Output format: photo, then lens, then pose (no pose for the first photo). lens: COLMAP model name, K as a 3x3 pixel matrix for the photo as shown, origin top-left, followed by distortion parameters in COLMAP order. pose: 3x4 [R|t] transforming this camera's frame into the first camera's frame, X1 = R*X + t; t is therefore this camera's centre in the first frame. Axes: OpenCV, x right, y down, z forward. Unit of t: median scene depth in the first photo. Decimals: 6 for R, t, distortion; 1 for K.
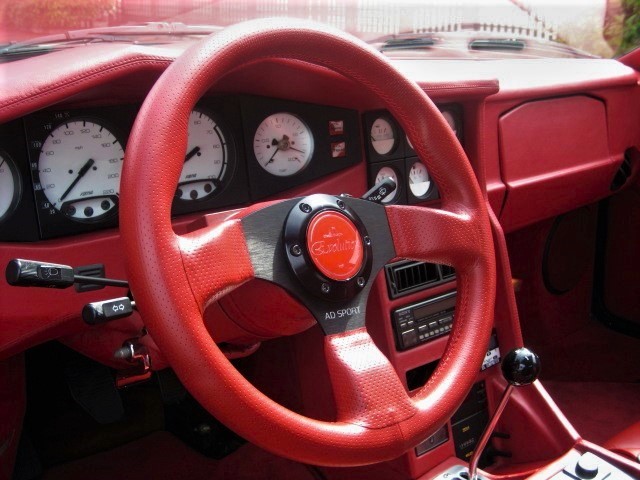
lens RADIAL K [[827.8, 0, 320.0], [0, 827.8, 240.0], [0, 0, 1]] dist [-0.090738, 0.023783]
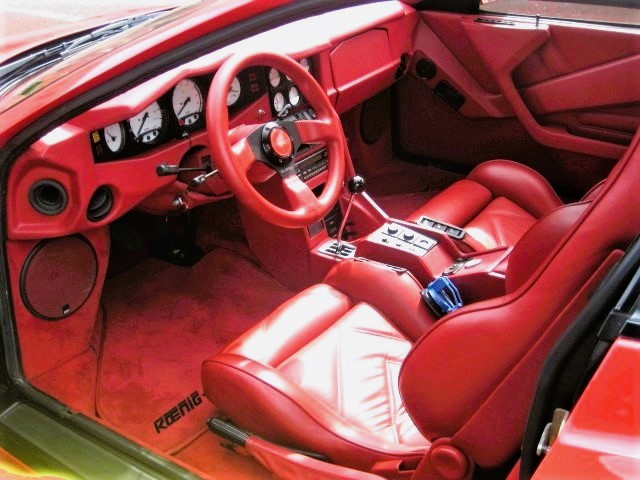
lens RADIAL K [[827.8, 0, 320.0], [0, 827.8, 240.0], [0, 0, 1]] dist [-0.090738, 0.023783]
pose [[0.968867, -0.146026, 0.199933, -0.281600], [0.108933, 0.976605, 0.185406, -0.107710], [-0.222330, -0.157855, 0.962108, -1.004610]]
